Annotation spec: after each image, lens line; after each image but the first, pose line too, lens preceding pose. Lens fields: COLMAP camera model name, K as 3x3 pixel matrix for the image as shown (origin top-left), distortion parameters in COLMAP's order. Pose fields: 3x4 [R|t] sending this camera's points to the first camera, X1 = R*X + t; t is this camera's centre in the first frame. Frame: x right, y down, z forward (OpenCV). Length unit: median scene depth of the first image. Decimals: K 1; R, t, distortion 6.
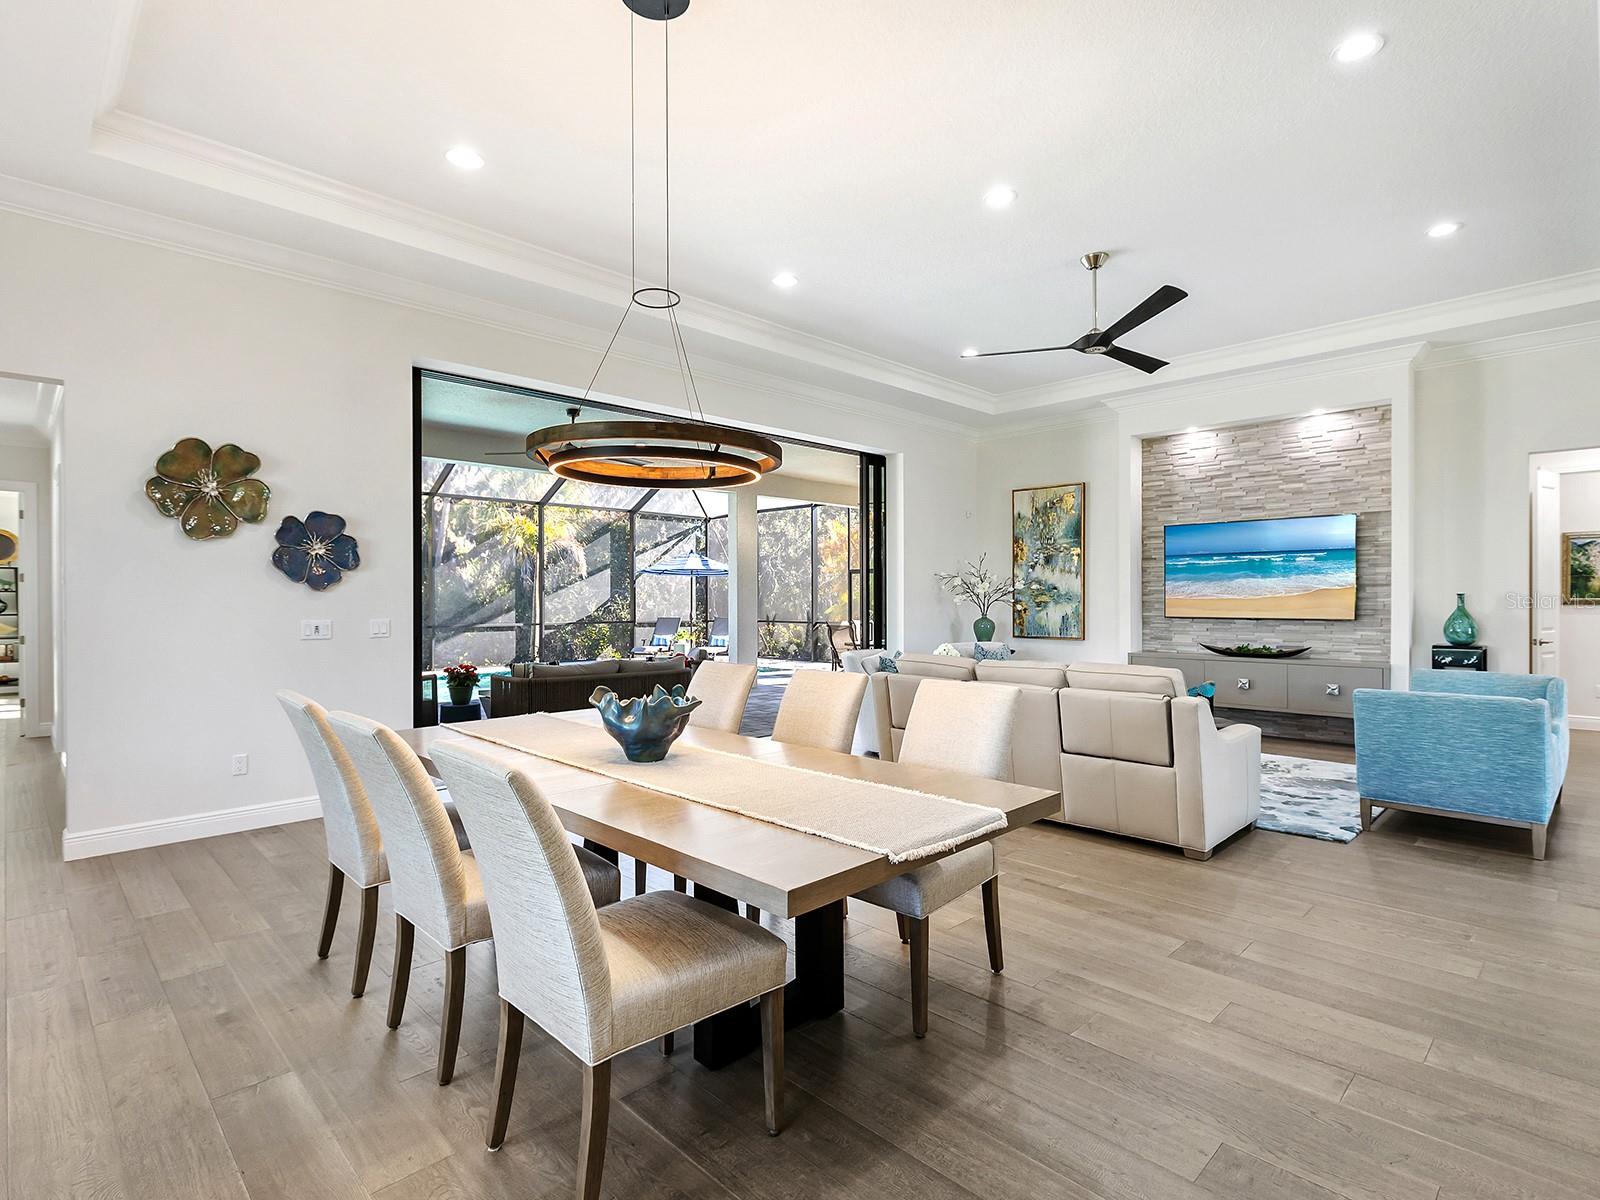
lens RADIAL K [[804.7, 0, 813.3], [0, 804.7, 607.7], [0, 0, 1]] dist [0.000036, -0.001467]
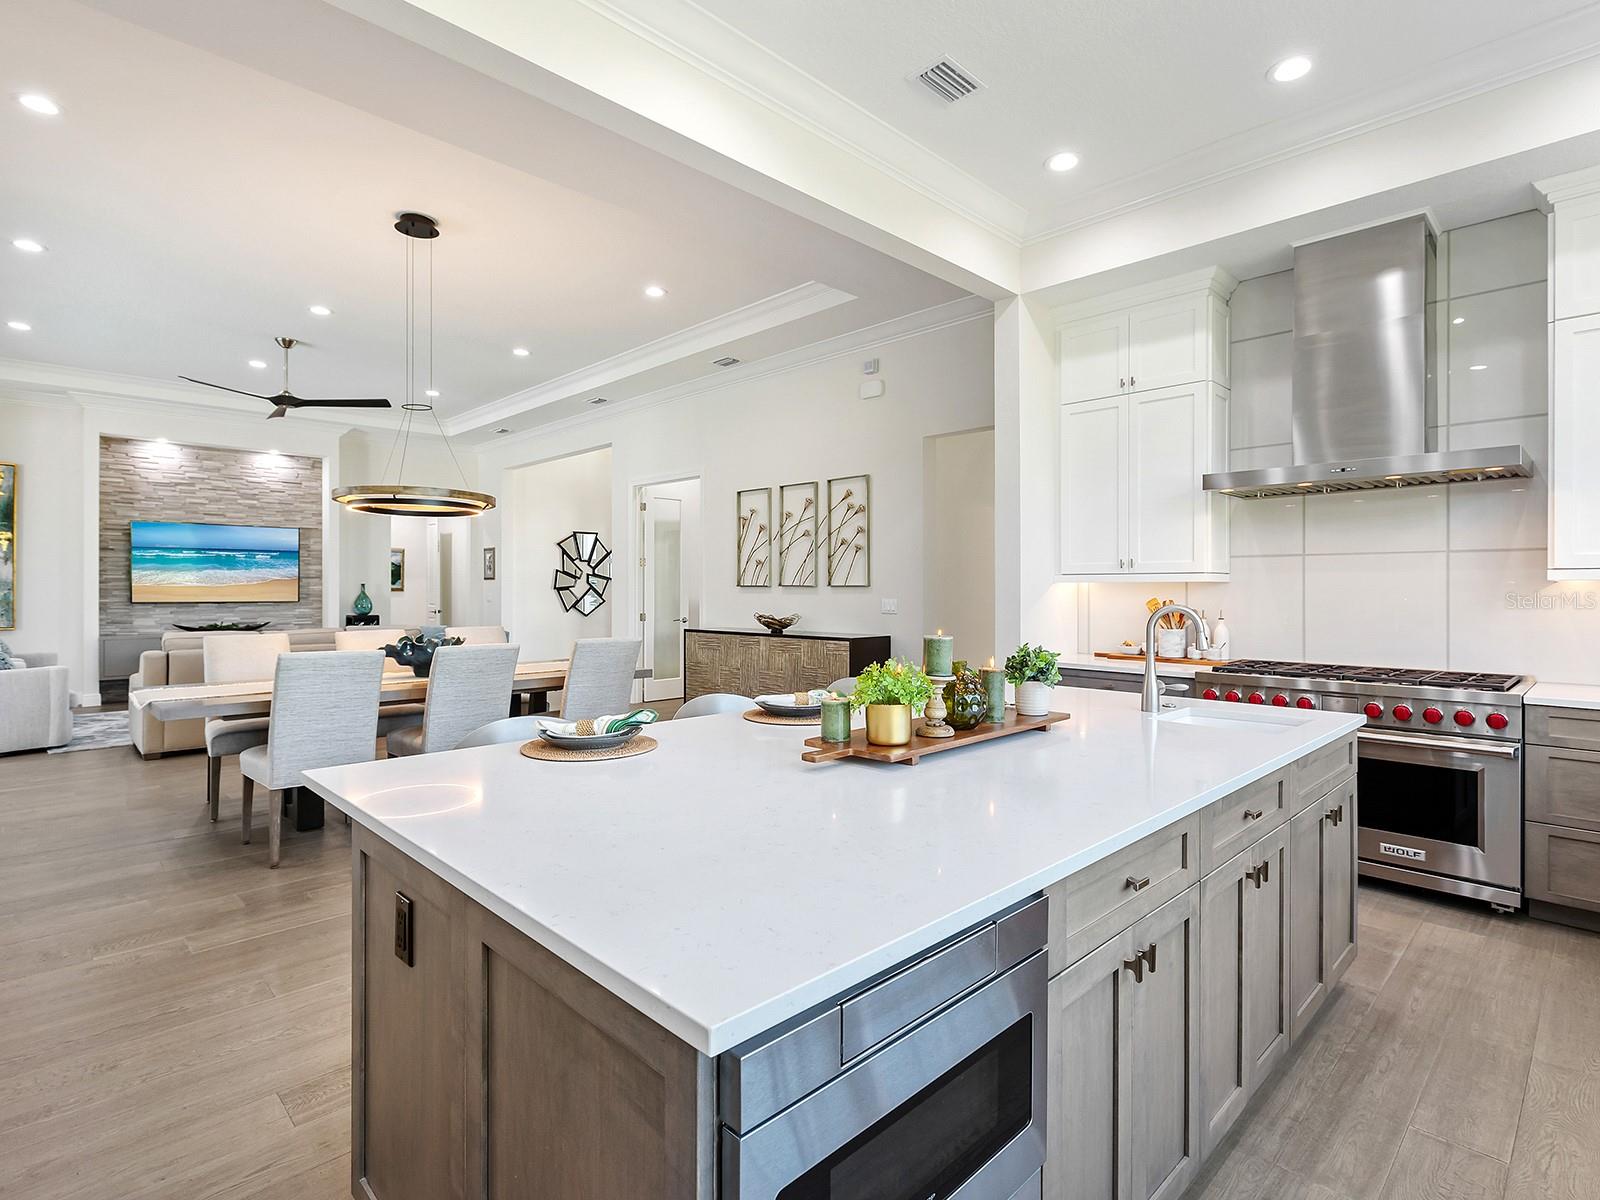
lens RADIAL K [[804.7, 0, 817.9], [0, 804.7, 582.7], [0, 0, 1]] dist [0.000036, -0.001467]
pose [[0.000054, 0.008880, 0.999961, -0.749265], [0.012148, 0.999887, -0.008880, 0.005974], [-0.999926, 0.012148, -0.000053, 0.060657]]
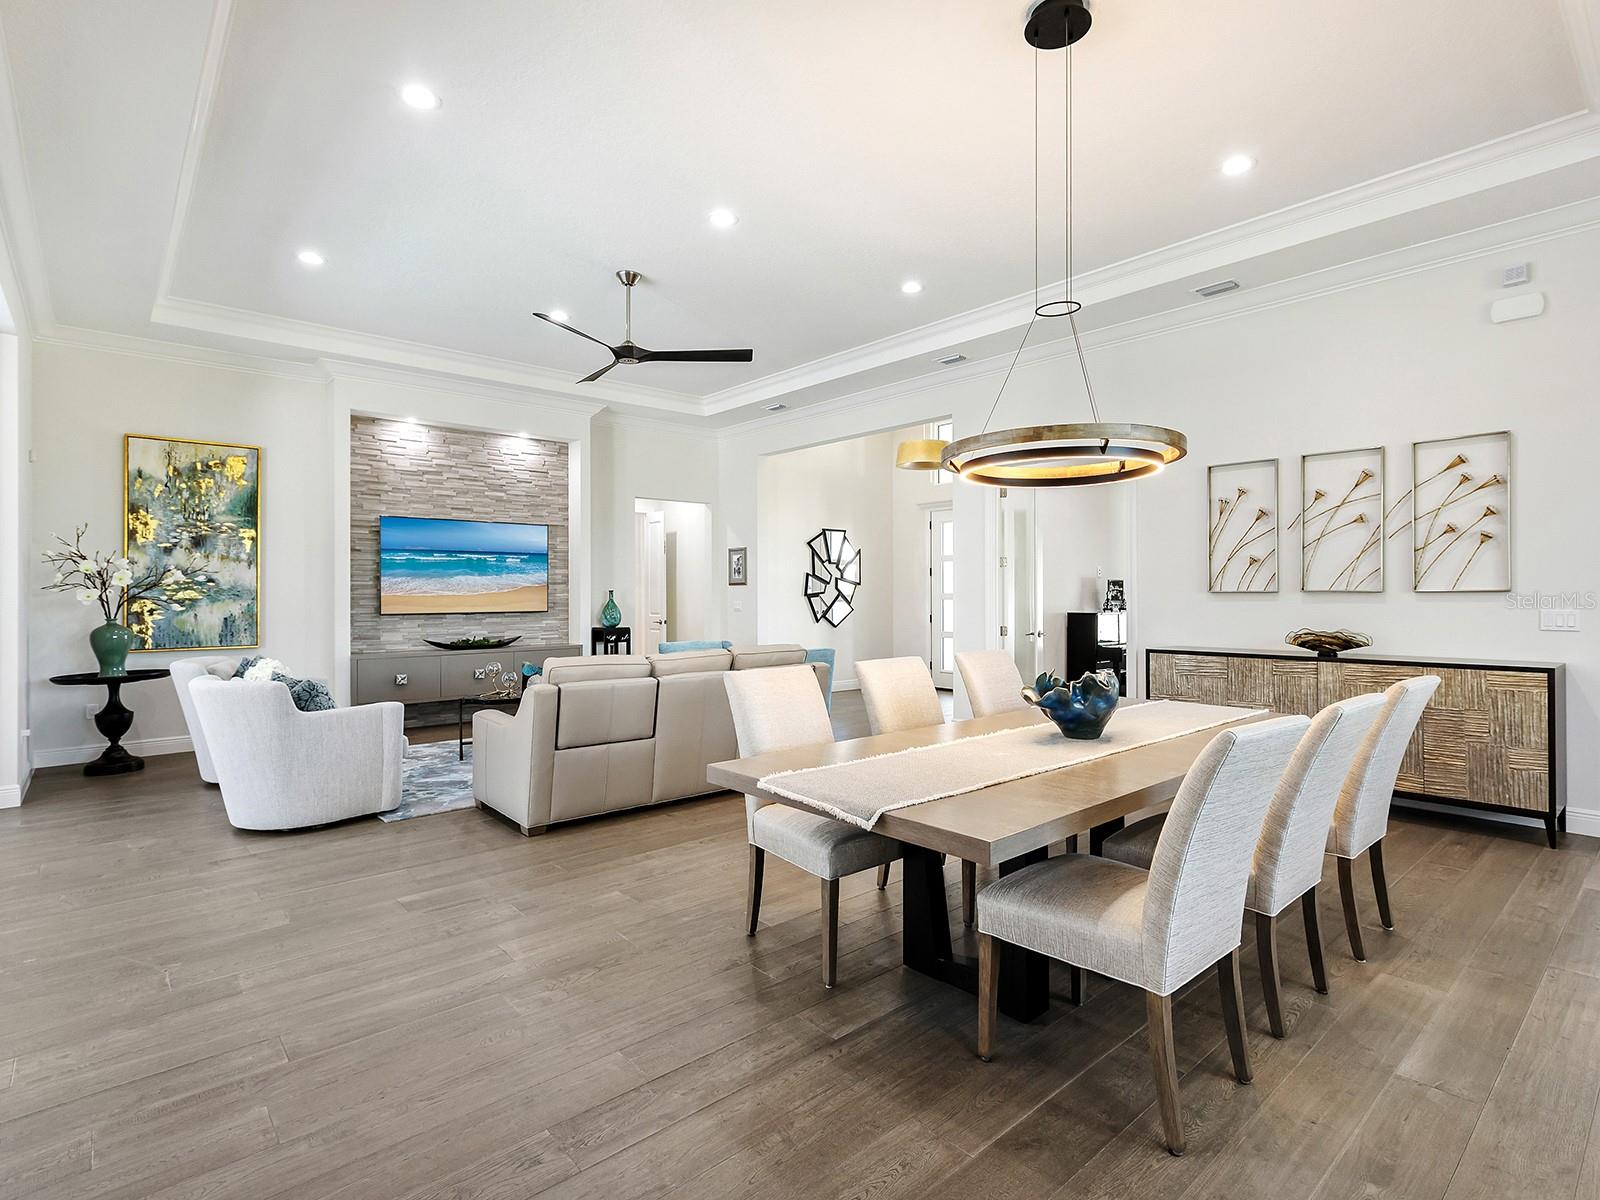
lens RADIAL K [[804.7, 0, 815.6], [0, 804.7, 590.3], [0, 0, 1]] dist [0.000036, -0.001467]
pose [[0.058899, 0.005458, 0.998249, -0.508359], [0.015440, 0.999860, -0.006378, -0.002809], [-0.998145, 0.015789, 0.058807, 0.500282]]
